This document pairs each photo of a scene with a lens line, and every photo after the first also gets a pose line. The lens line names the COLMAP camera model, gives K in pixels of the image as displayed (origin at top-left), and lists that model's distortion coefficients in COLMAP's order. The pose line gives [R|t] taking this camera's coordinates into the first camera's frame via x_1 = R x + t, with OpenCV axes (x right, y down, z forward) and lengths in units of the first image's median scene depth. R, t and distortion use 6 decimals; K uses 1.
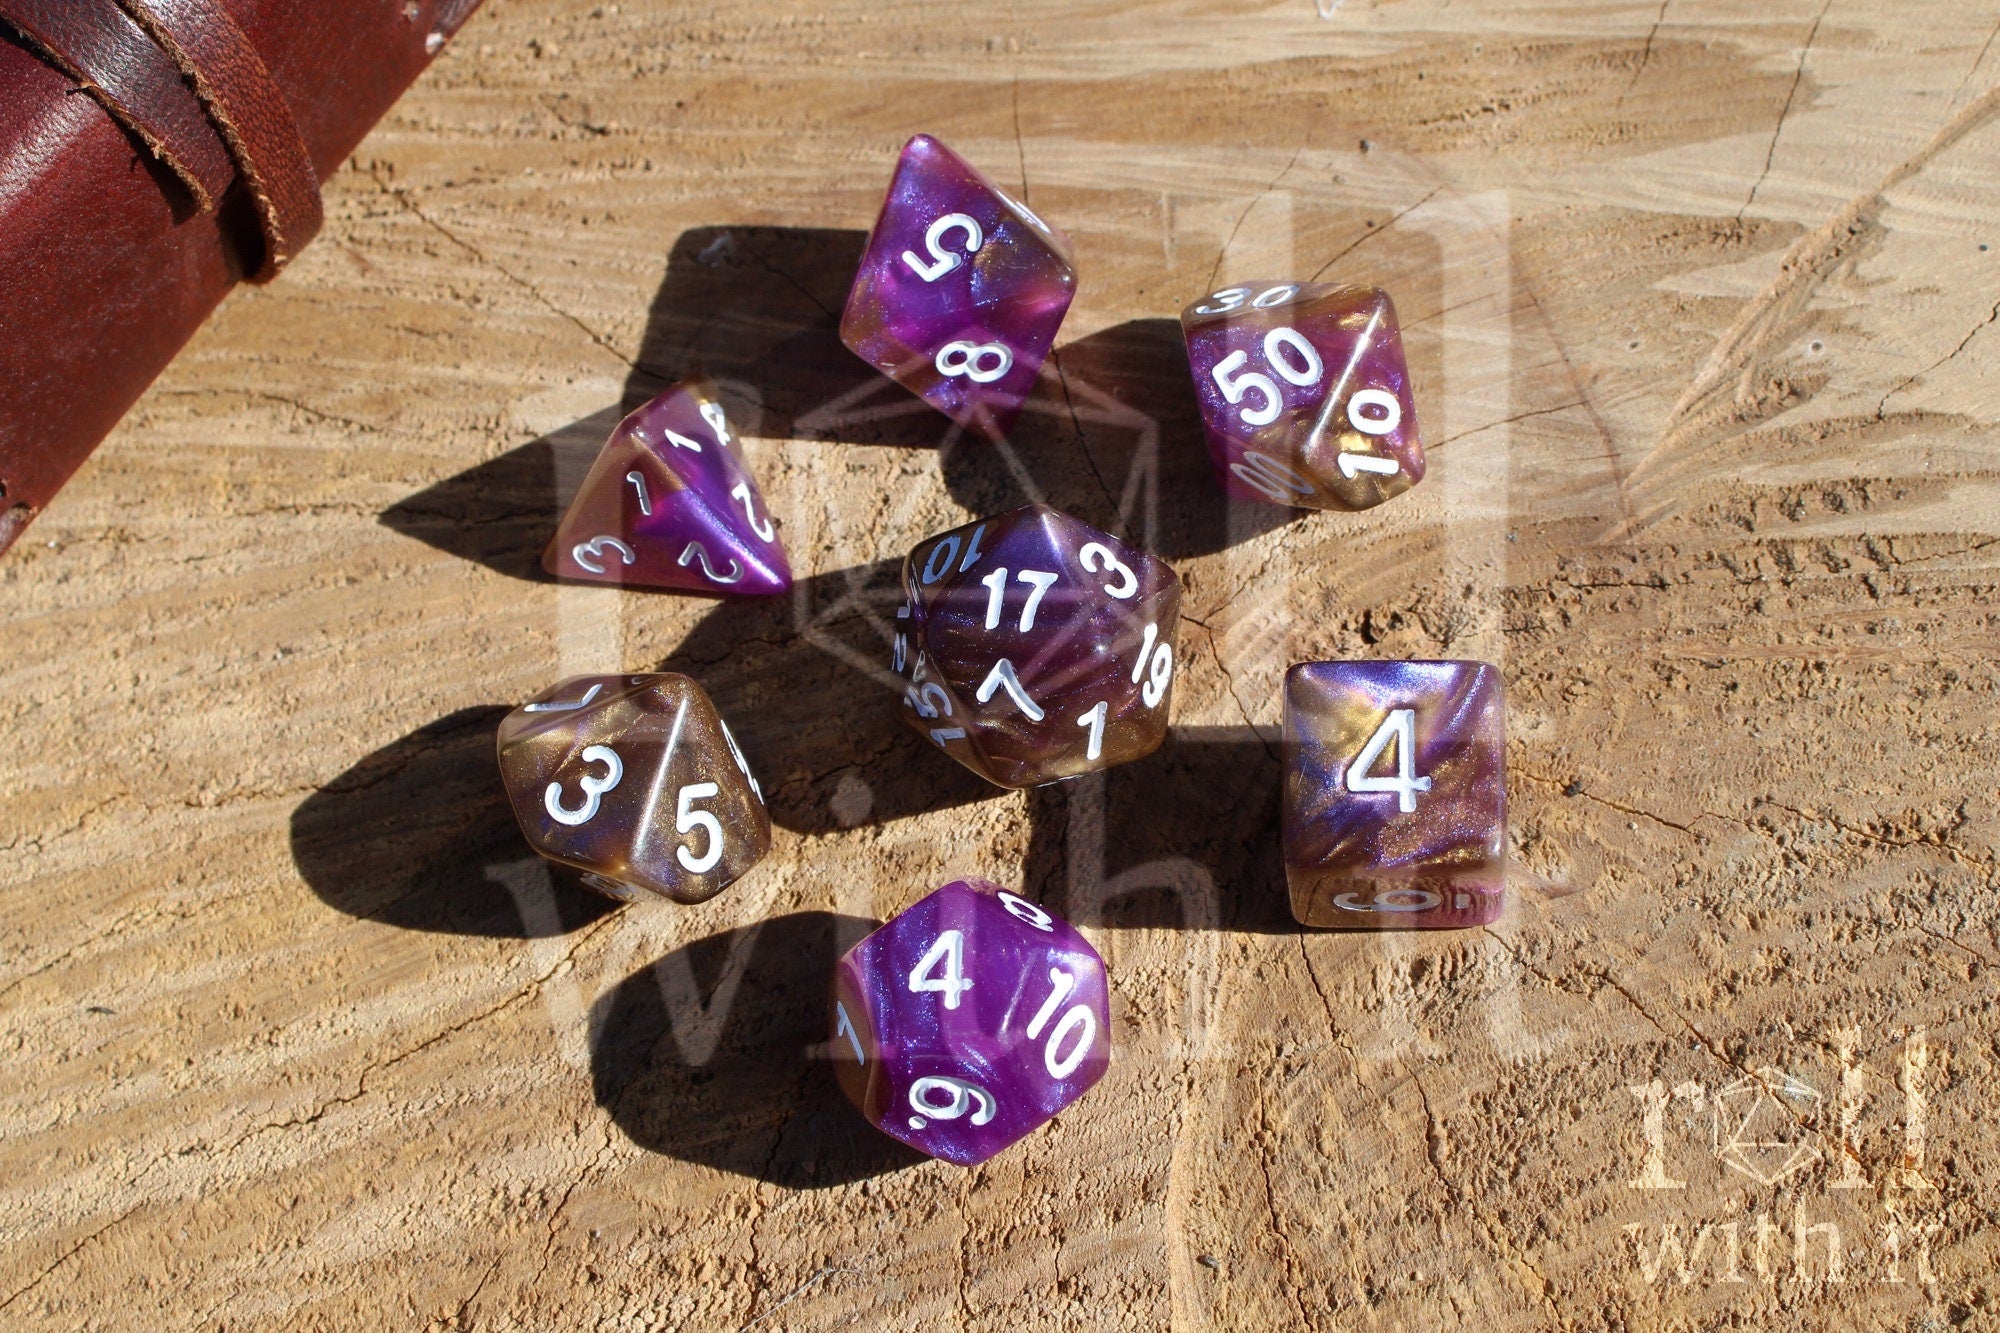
lens RADIAL K [[3579.0, 0, 1025.2], [0, 3579.0, 668.5], [0, 0, 1]] dist [-0.037734, 0.119322]
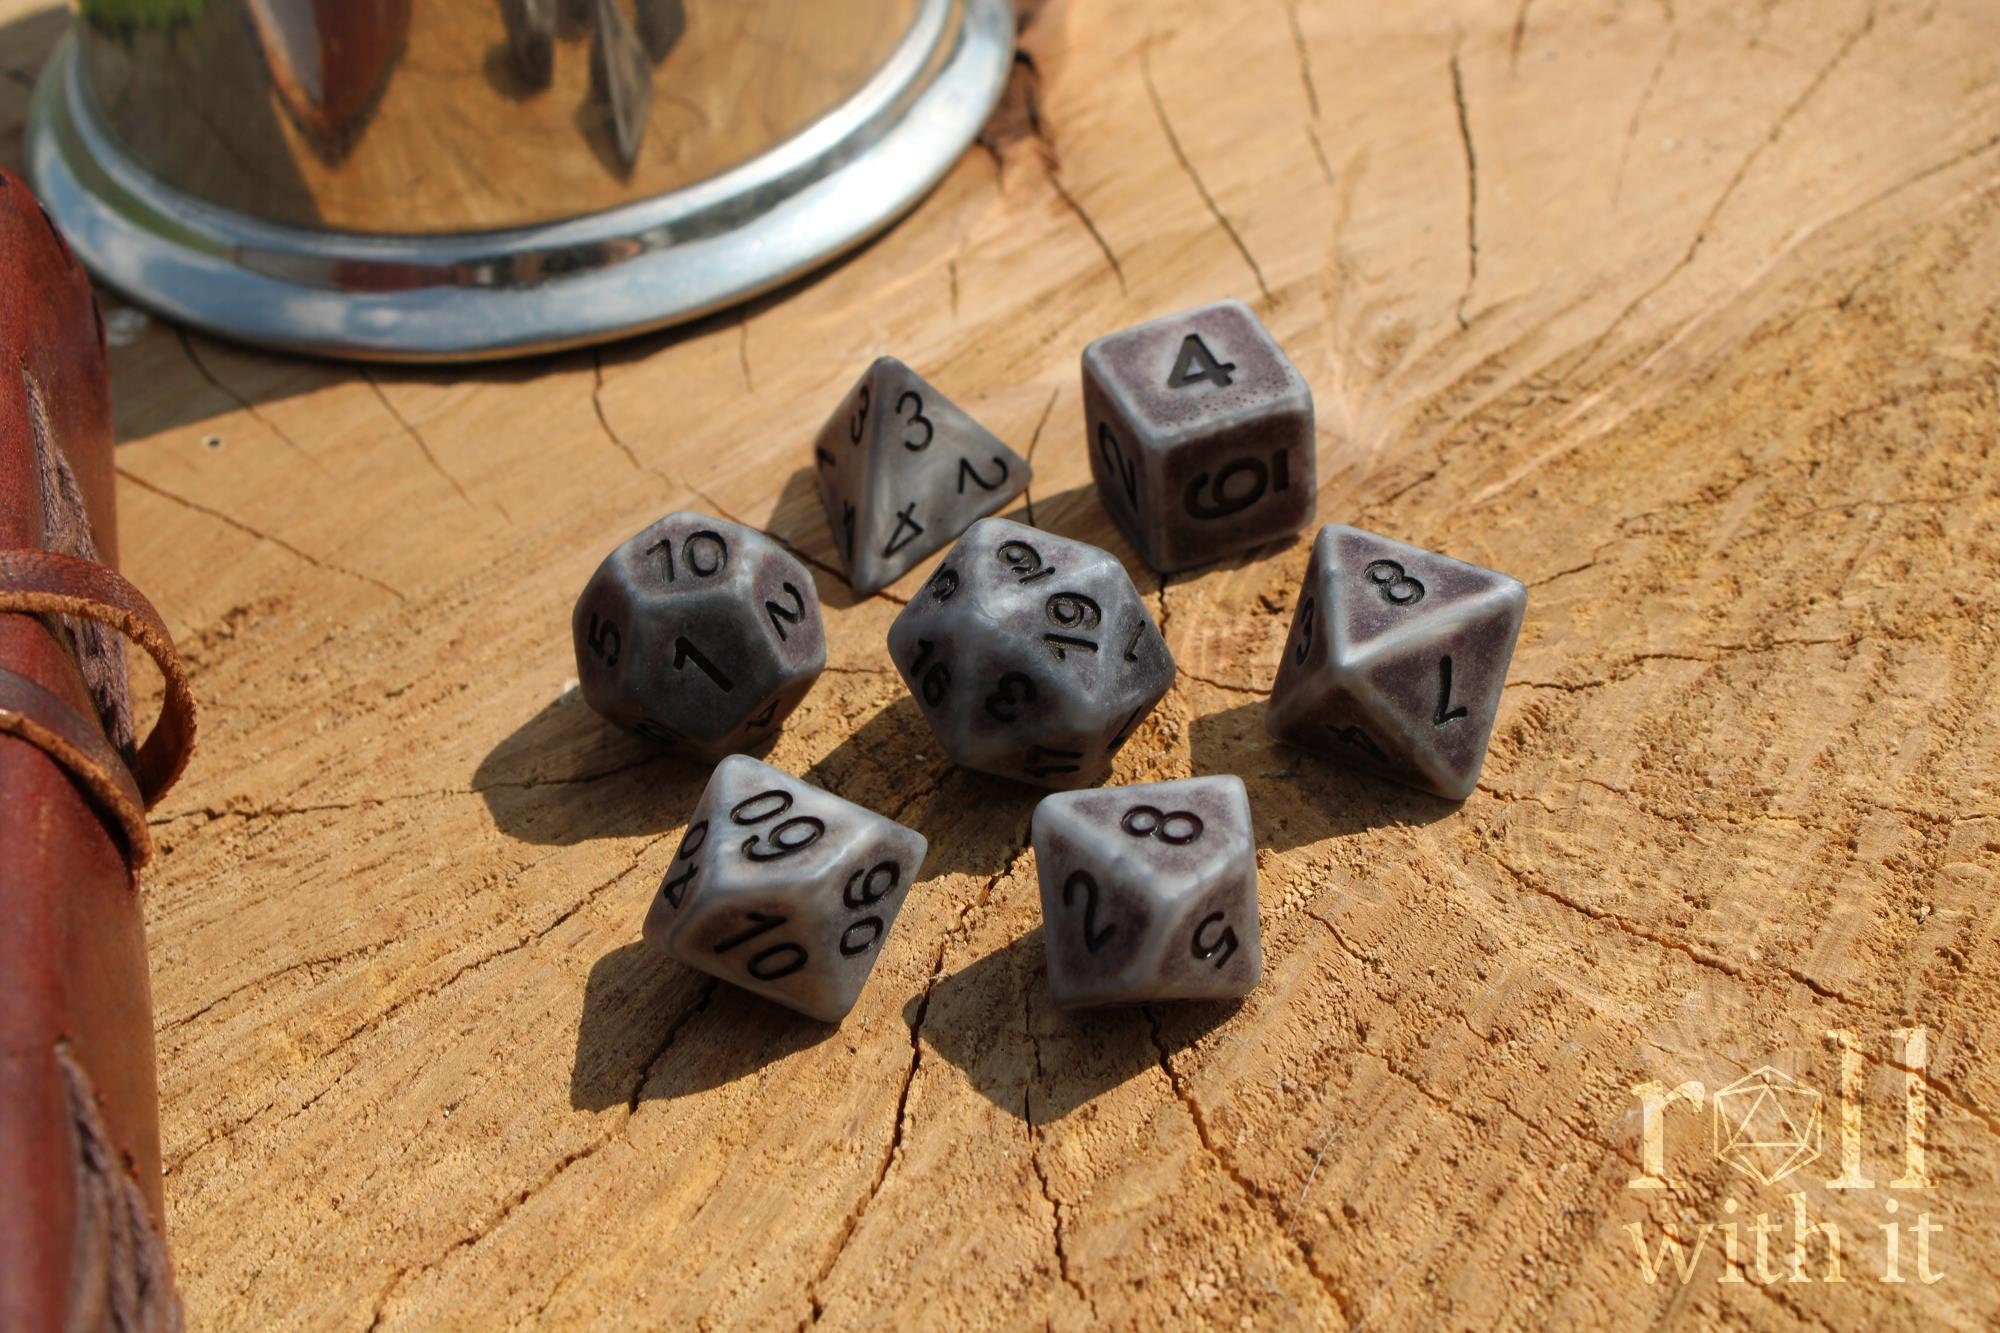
lens RADIAL K [[3589.4, 0, 1000.0], [0, 3589.4, 666.5], [0, 0, 1]] dist [0.017576, 0.095435]
pose [[0.770122, -0.387922, 0.506387, -0.583093], [0.602724, 0.702467, -0.378502, 0.400939], [-0.208890, 0.596705, 0.774796, 0.141418]]
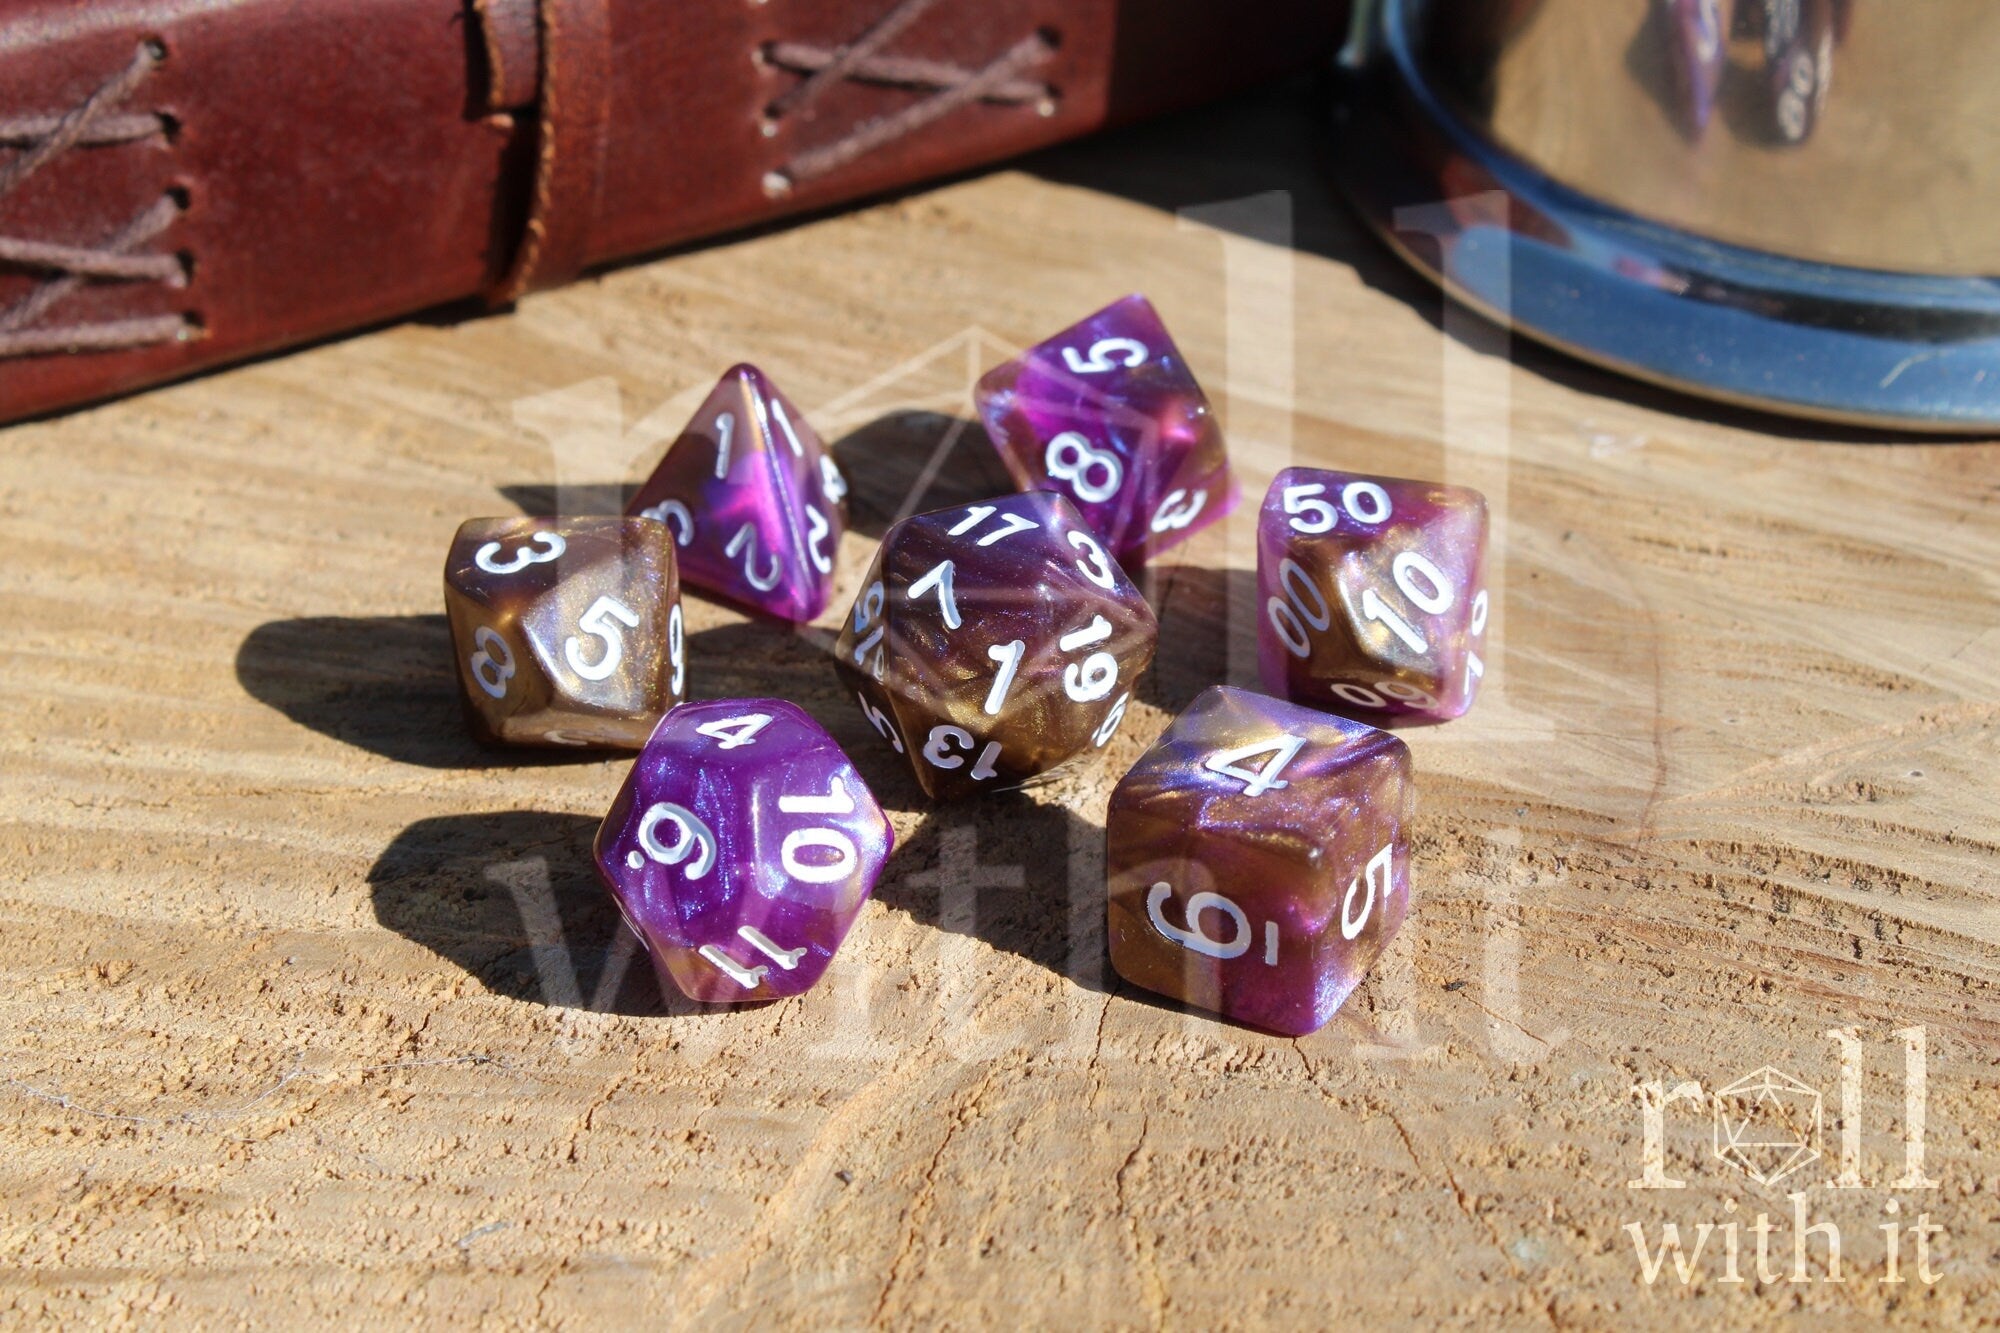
lens RADIAL K [[4927.8, 0, 891.5], [0, 4927.8, 666.2], [0, 0, 1]] dist [0.068957, 0.099808]
pose [[0.877227, 0.331194, -0.347540, 0.440132], [-0.468891, 0.746435, -0.472203, 0.636447], [0.103025, 0.577187, 0.810087, -0.072118]]
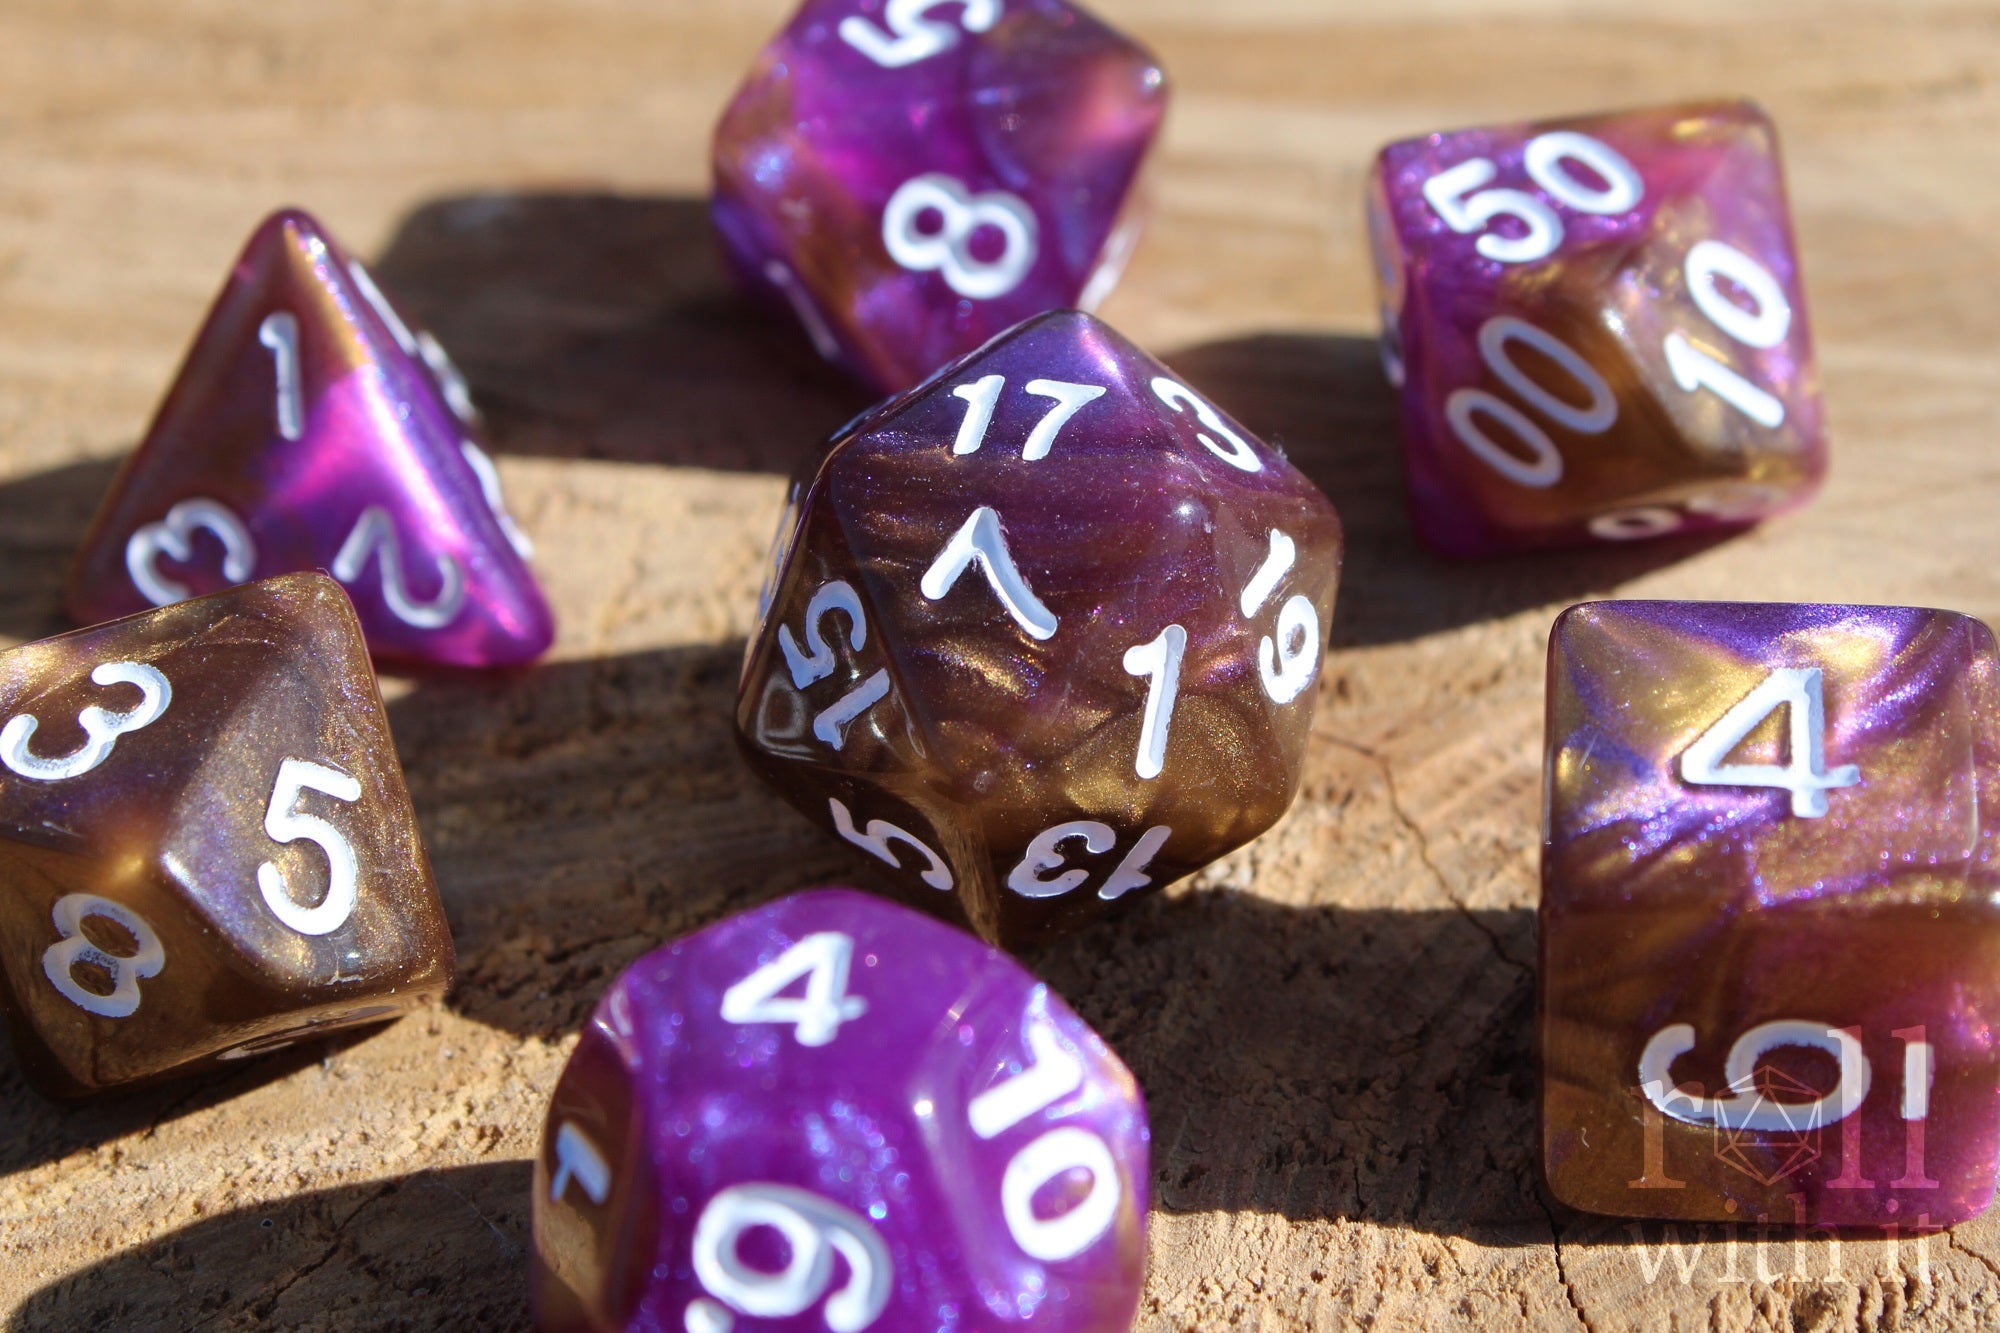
lens RADIAL K [[5558.6, 0, 1000.0], [0, 5558.6, 666.5], [0, 0, 1]] dist [0.017110, 0.532375]
pose [[0.996150, 0.086501, -0.014223, 0.008585], [-0.082616, 0.872108, -0.482288, 0.367754], [-0.029314, 0.481606, 0.875897, 0.332295]]
